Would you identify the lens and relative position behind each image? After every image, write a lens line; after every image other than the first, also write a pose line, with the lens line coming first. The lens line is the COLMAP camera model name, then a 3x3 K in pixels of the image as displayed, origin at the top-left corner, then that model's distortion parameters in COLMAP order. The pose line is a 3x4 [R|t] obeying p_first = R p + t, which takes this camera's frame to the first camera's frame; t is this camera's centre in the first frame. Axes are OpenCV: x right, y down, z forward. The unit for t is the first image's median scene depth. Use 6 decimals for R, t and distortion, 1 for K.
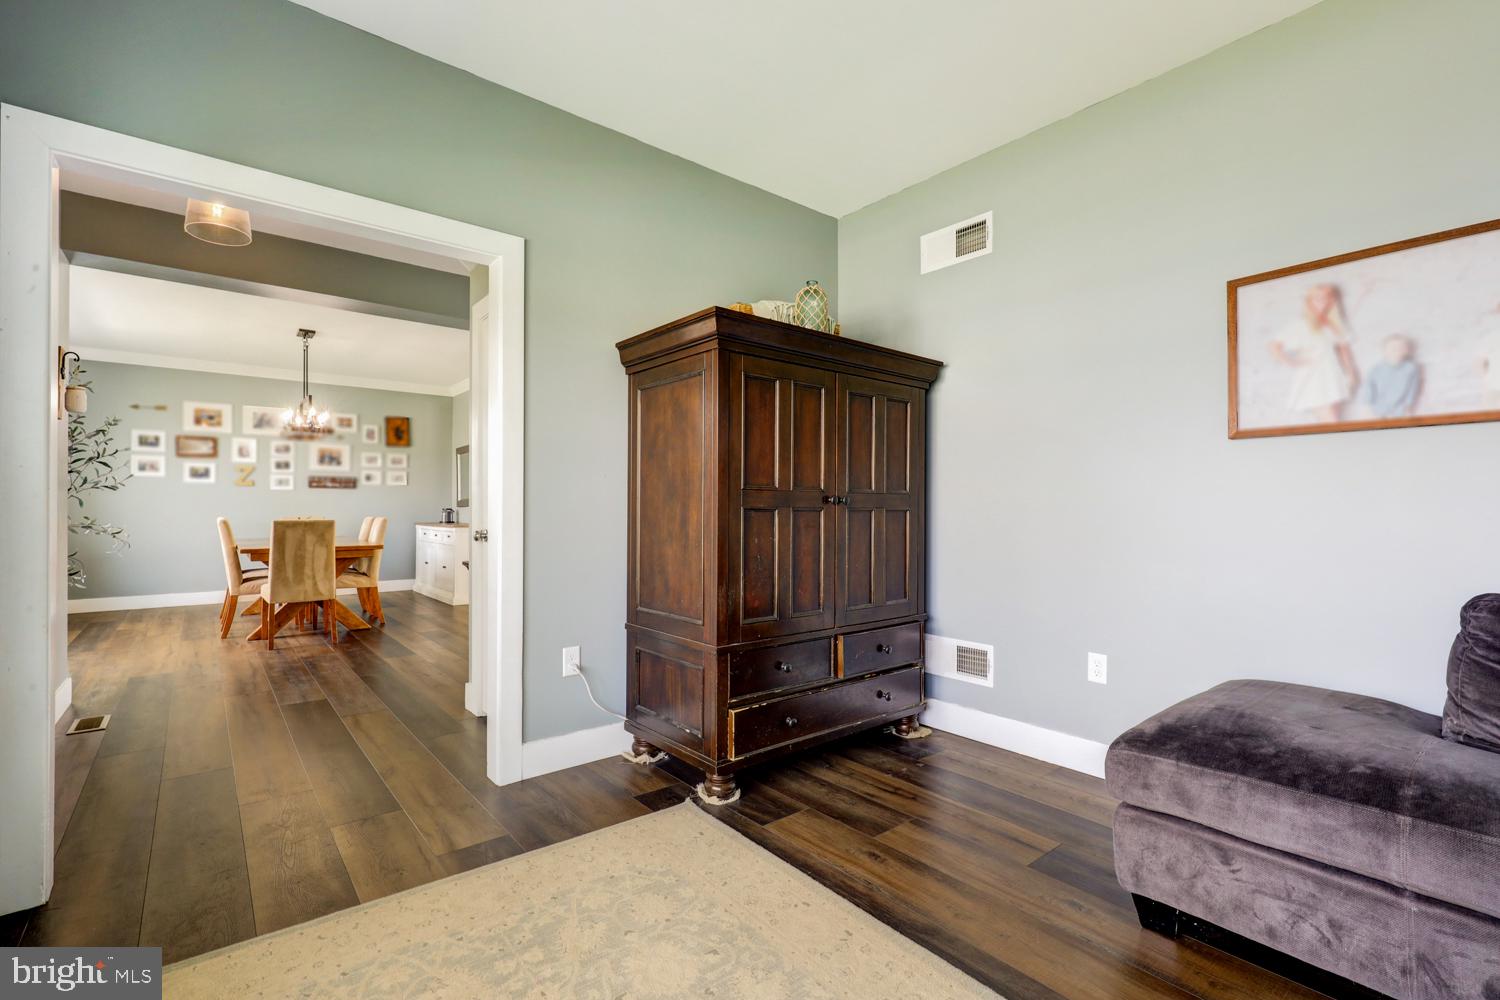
lens RADIAL K [[679.0, 0, 760.2], [0, 679.0, 502.4], [0, 0, 1]] dist [0.003257, -0.000664]
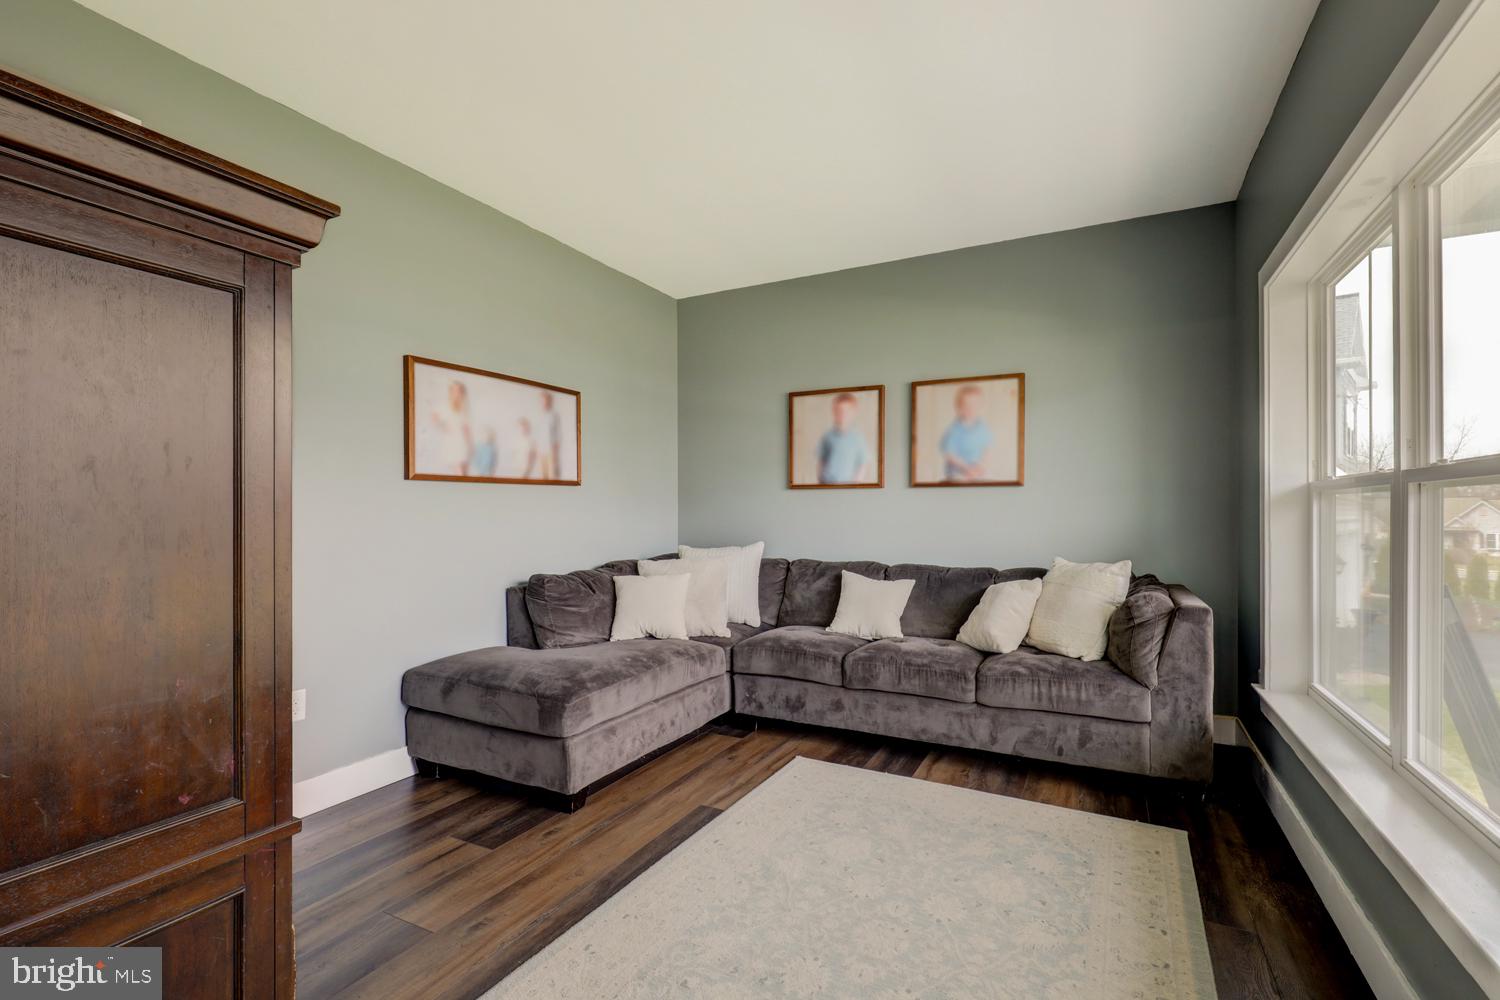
lens RADIAL K [[679.0, 0, 749.6], [0, 679.0, 508.4], [0, 0, 1]] dist [0.003257, -0.000664]
pose [[-0.379137, 0.002376, 0.925338, -0.821626], [-0.005994, 0.999969, -0.005024, -0.041522], [-0.925321, -0.007452, -0.379111, 1.011207]]
